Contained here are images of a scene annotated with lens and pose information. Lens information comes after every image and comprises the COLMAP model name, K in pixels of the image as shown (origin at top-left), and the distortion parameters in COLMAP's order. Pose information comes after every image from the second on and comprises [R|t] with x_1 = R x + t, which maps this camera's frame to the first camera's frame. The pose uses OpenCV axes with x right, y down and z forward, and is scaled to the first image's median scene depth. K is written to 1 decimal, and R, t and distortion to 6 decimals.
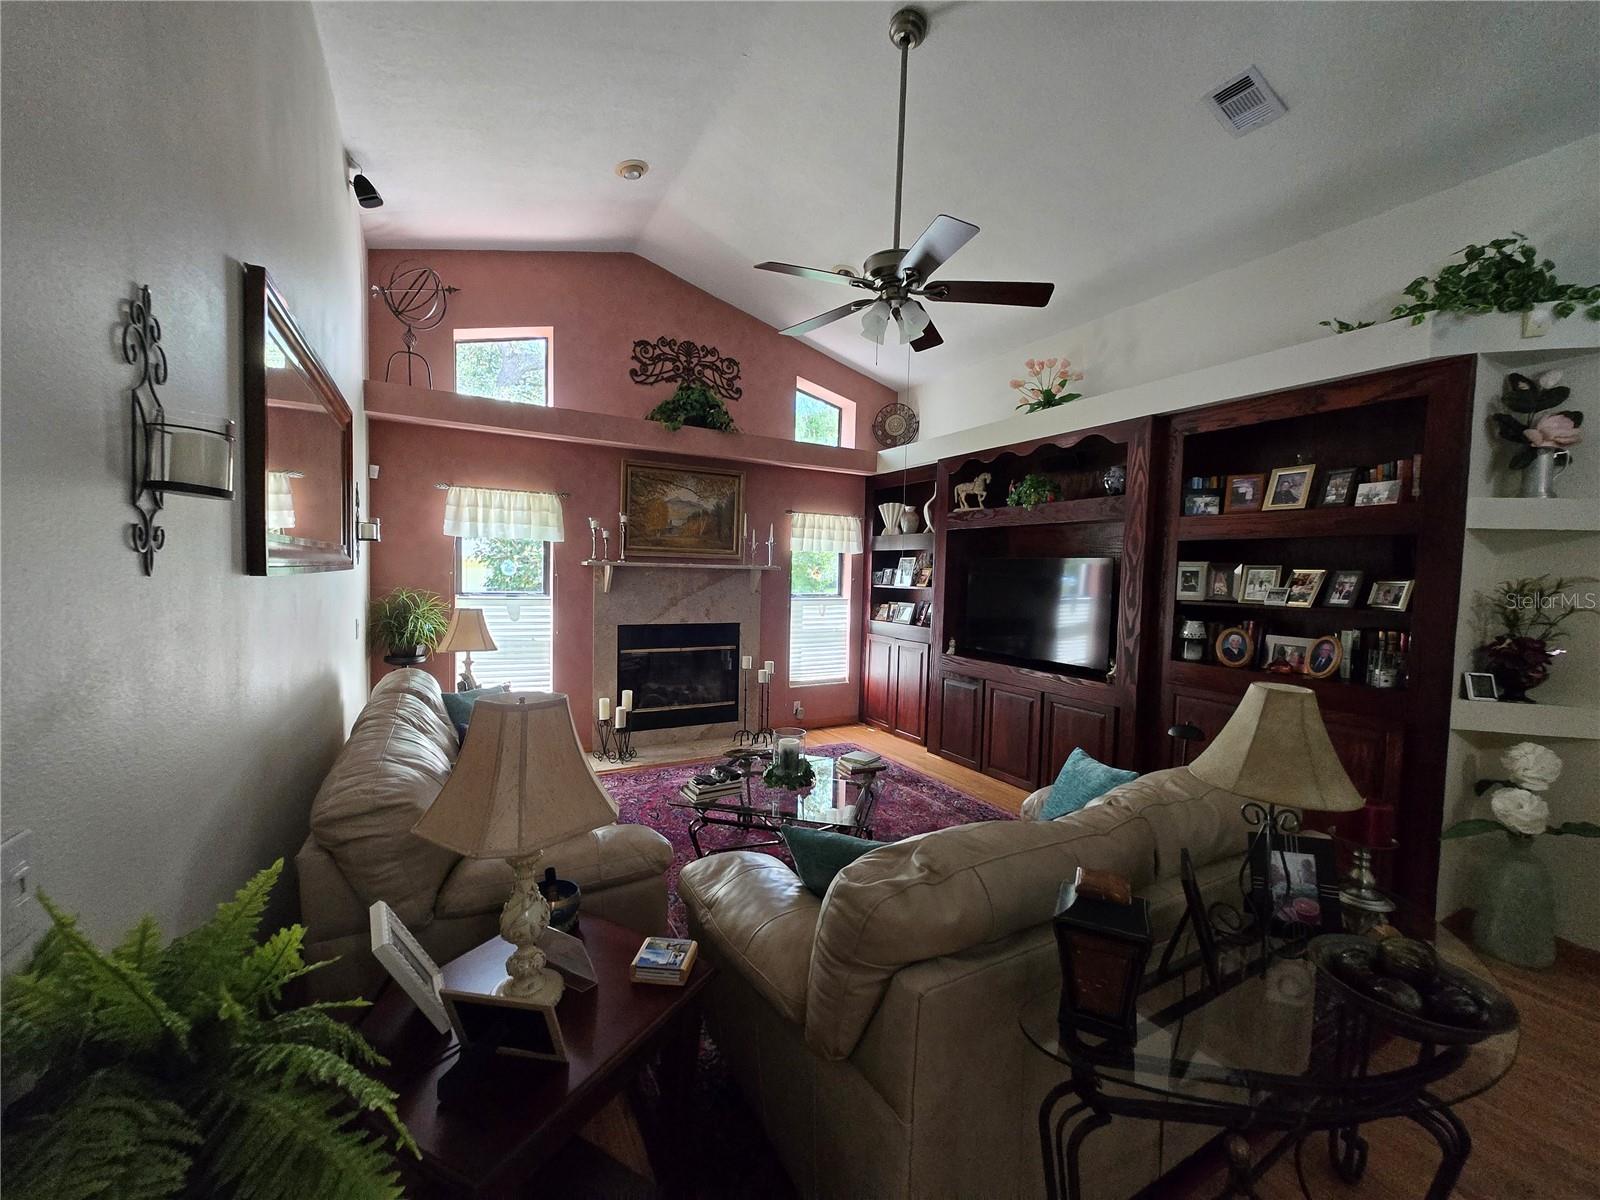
lens RADIAL K [[600.2, 0, 800.0], [0, 600.2, 600.0], [0, 0, 1]] dist [-0.001713, -0.000268]
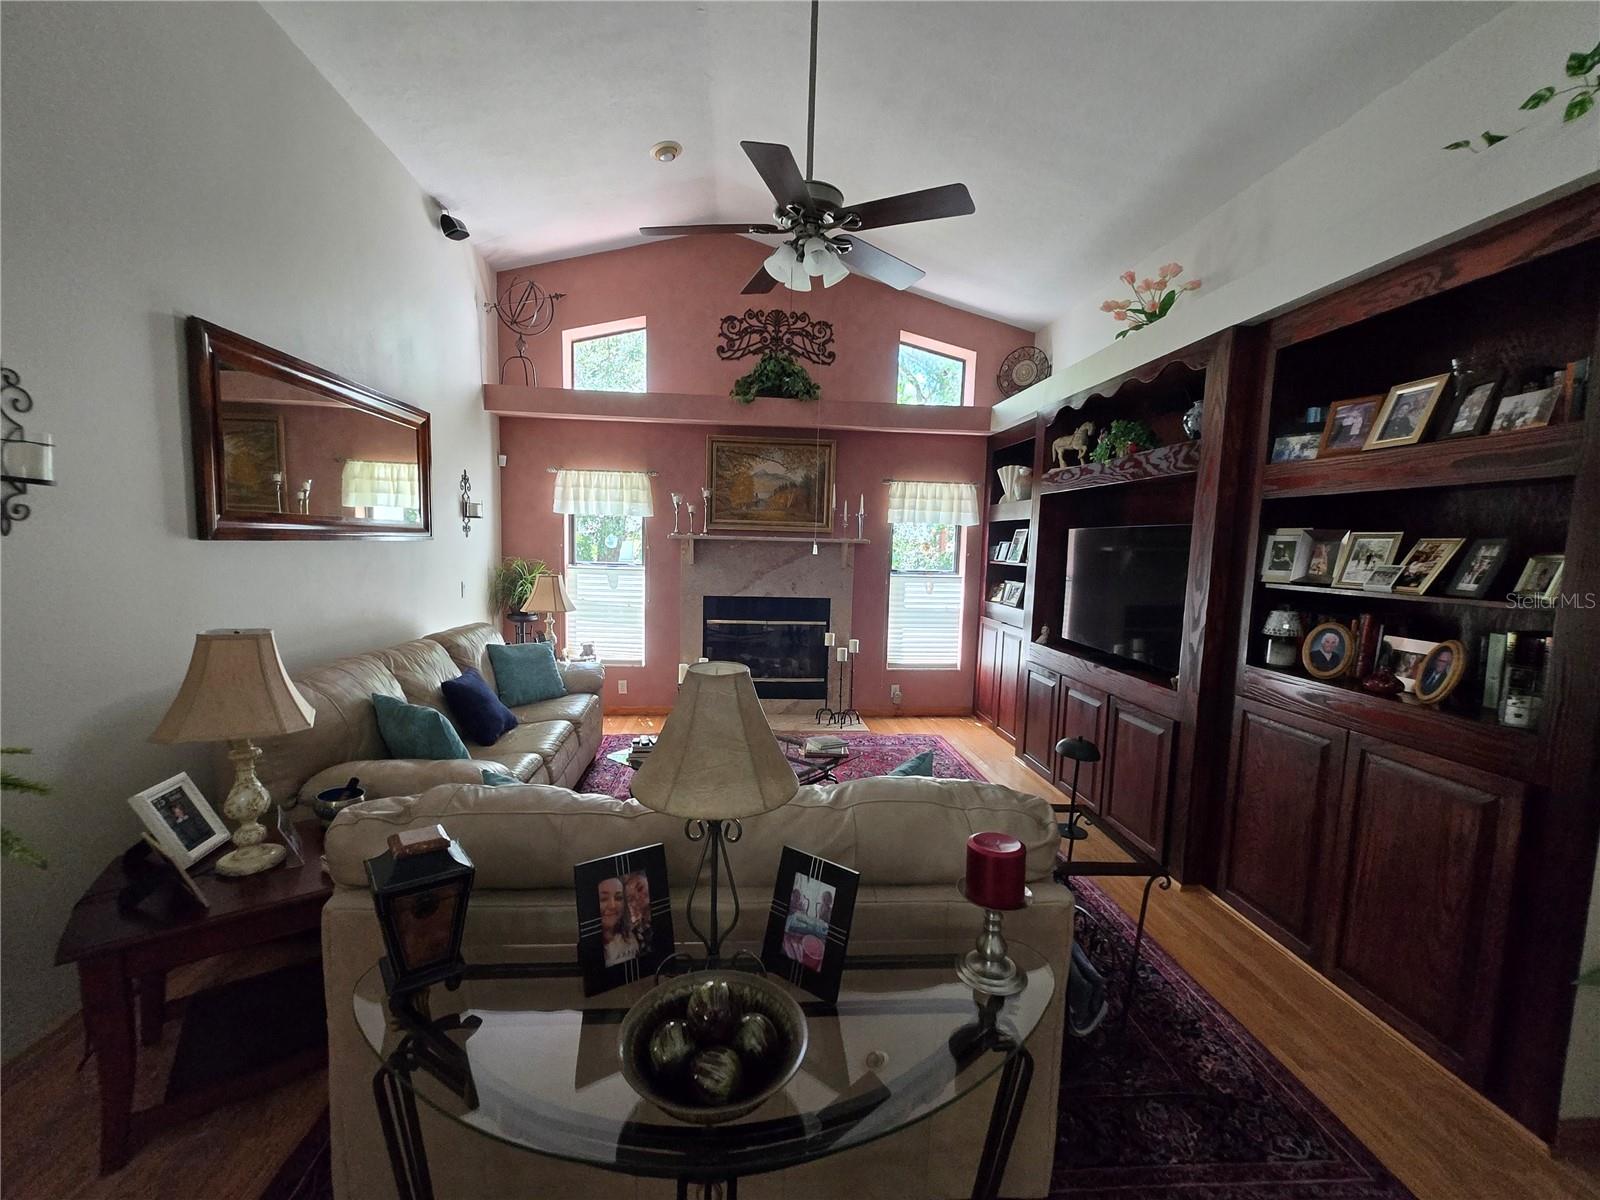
lens RADIAL K [[625.8, 0, 789.5], [0, 625.8, 604.5], [0, 0, 1]] dist [-0.003562, -0.000883]
pose [[0.917006, 0.038643, -0.396998, 0.266263], [-0.022363, 0.998711, 0.045557, 0.003800], [0.398247, -0.032898, 0.916688, 0.054934]]
